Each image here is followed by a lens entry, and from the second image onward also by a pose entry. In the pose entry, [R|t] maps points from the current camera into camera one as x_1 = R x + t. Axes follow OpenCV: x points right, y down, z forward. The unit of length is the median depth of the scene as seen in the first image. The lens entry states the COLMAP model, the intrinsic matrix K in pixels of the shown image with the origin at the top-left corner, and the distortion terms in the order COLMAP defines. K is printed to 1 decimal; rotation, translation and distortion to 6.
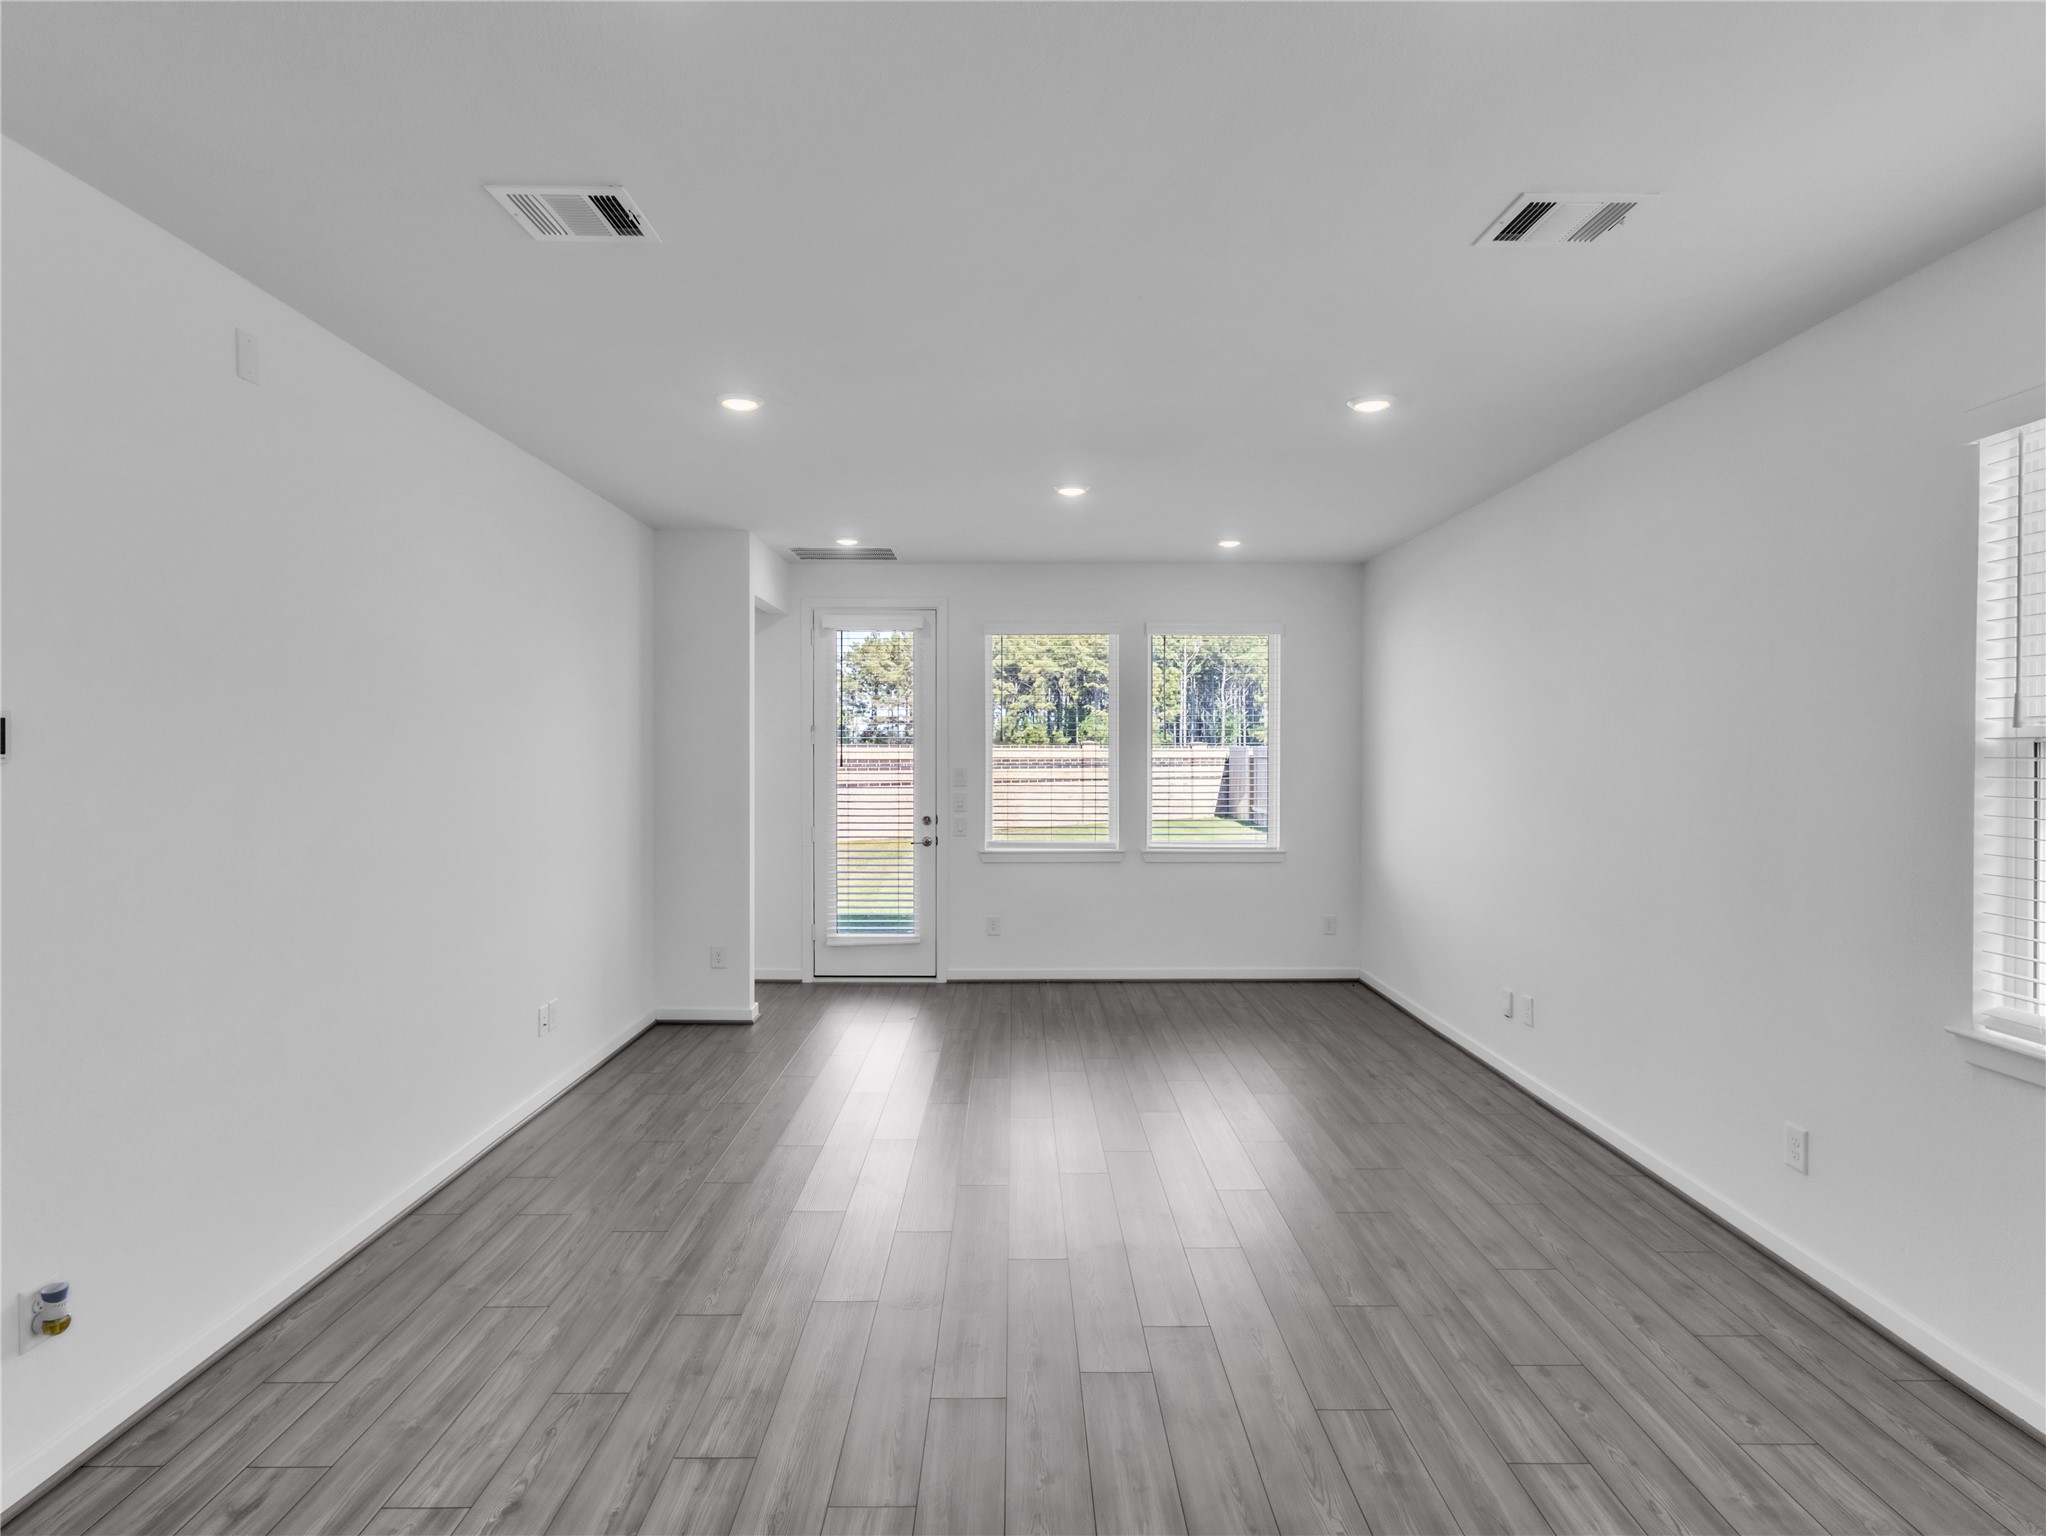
lens RADIAL K [[1112.4, 0, 1032.7], [0, 1112.4, 743.8], [0, 0, 1]] dist [0.000584, 0.000477]
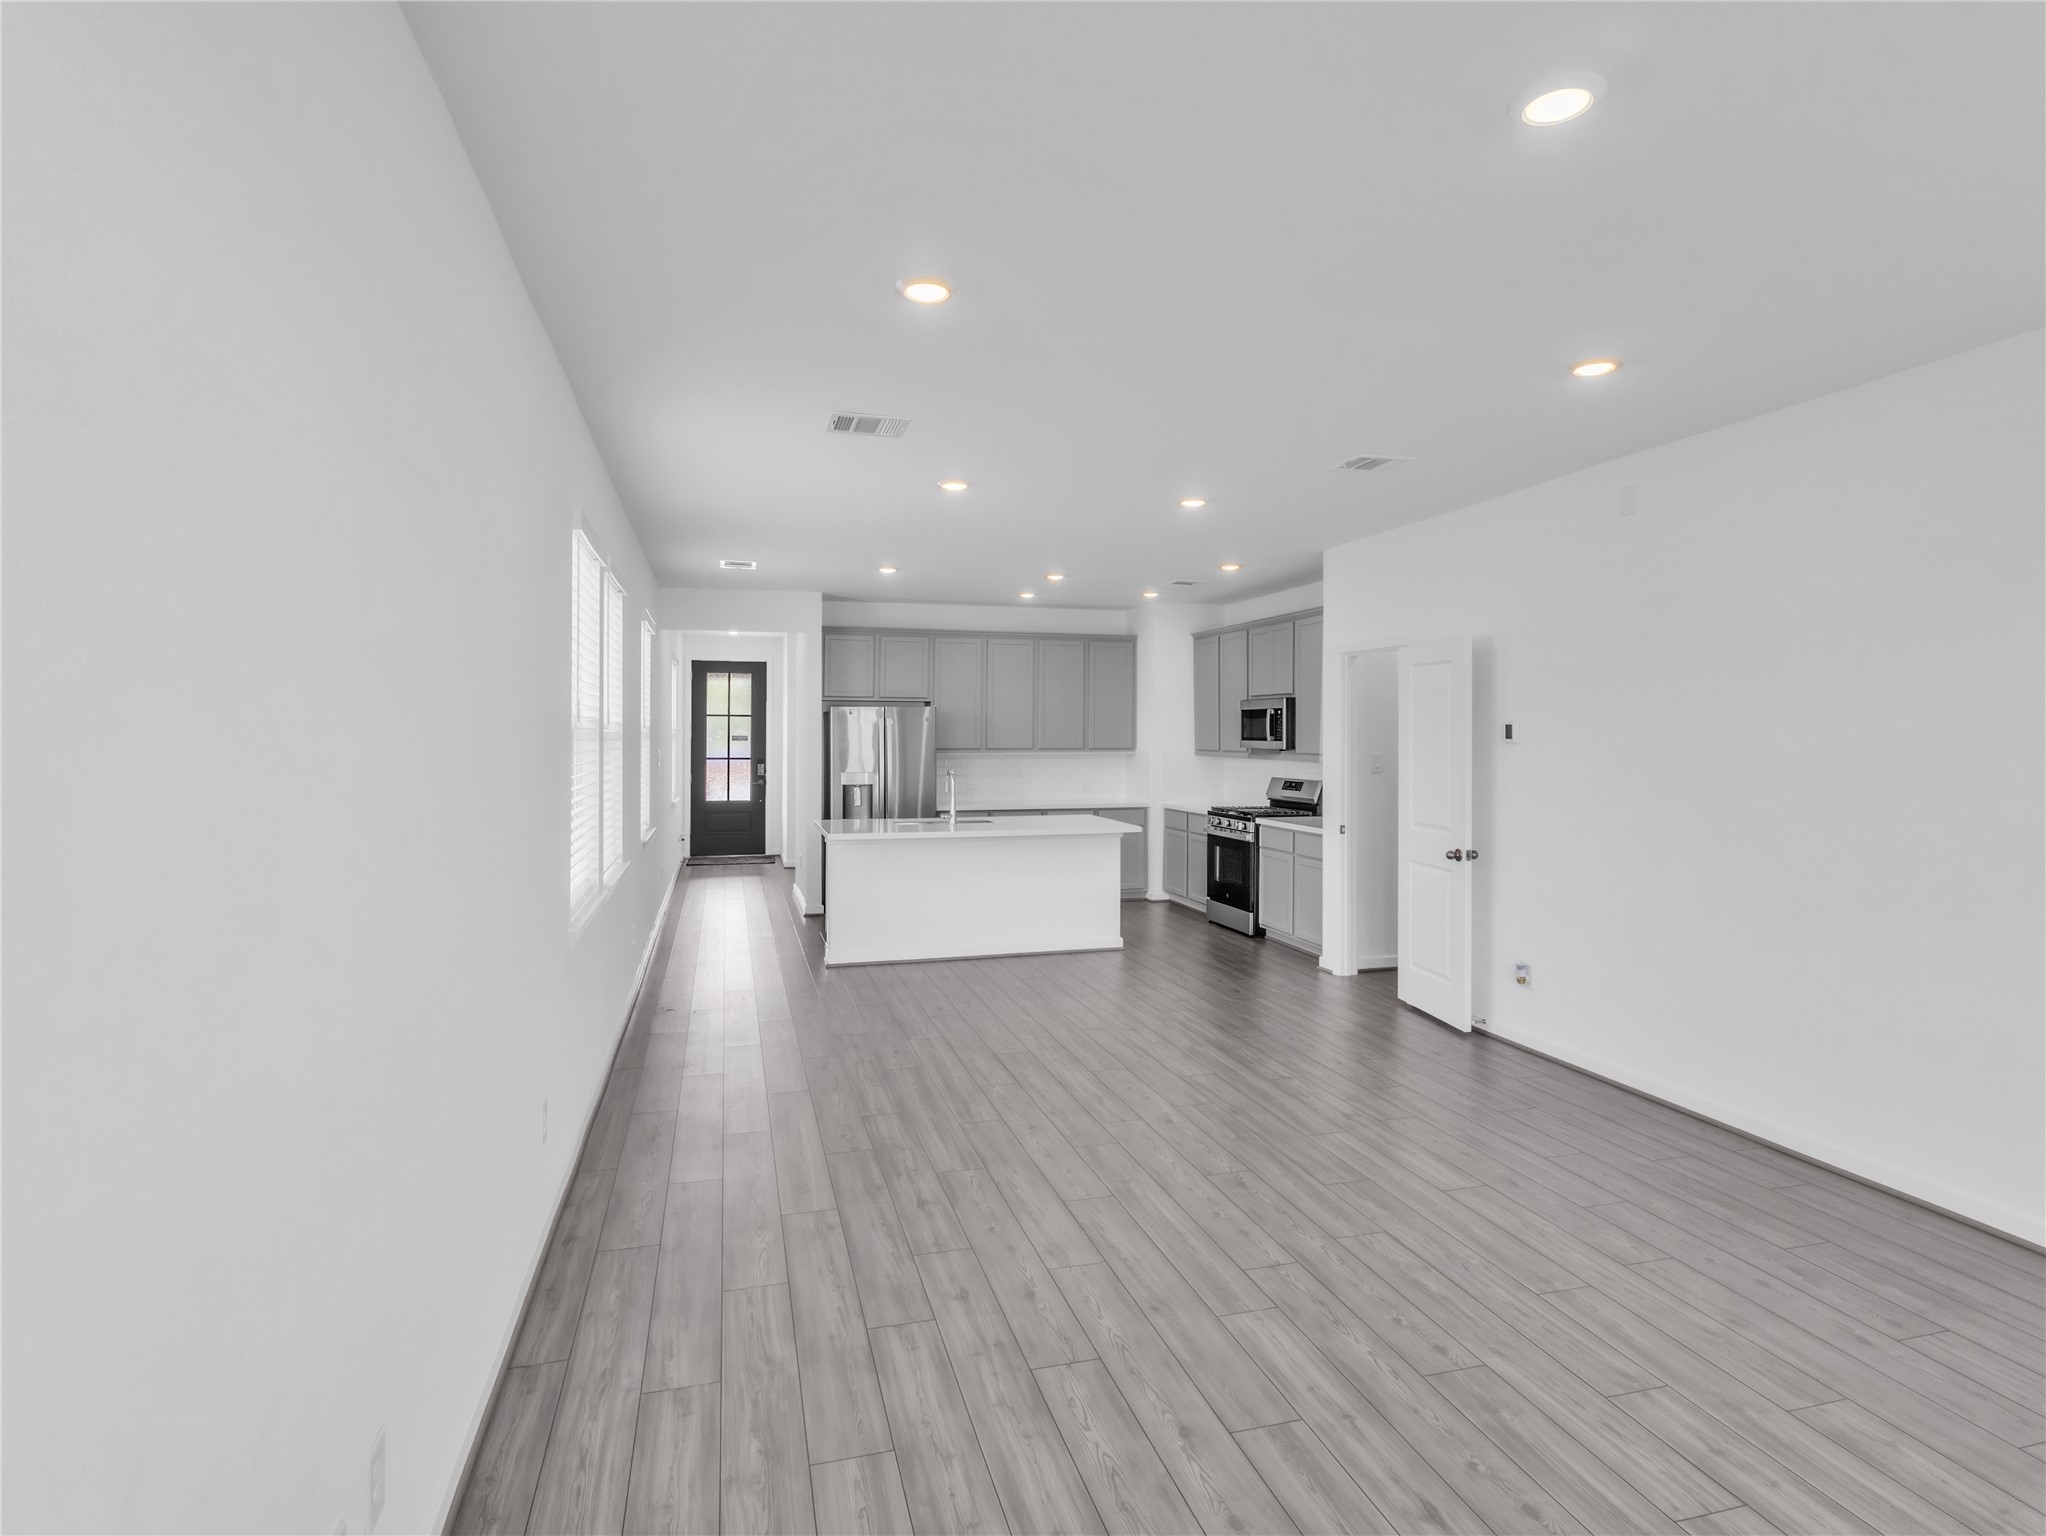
lens RADIAL K [[1112.4, 0, 1032.7], [0, 1112.4, 743.8], [0, 0, 1]] dist [0.000584, 0.000477]
pose [[-0.968885, -0.000165, -0.247510, 0.530294], [-0.001377, 0.999988, 0.004724, 0.005450], [0.247506, 0.004918, -0.968874, 2.233631]]
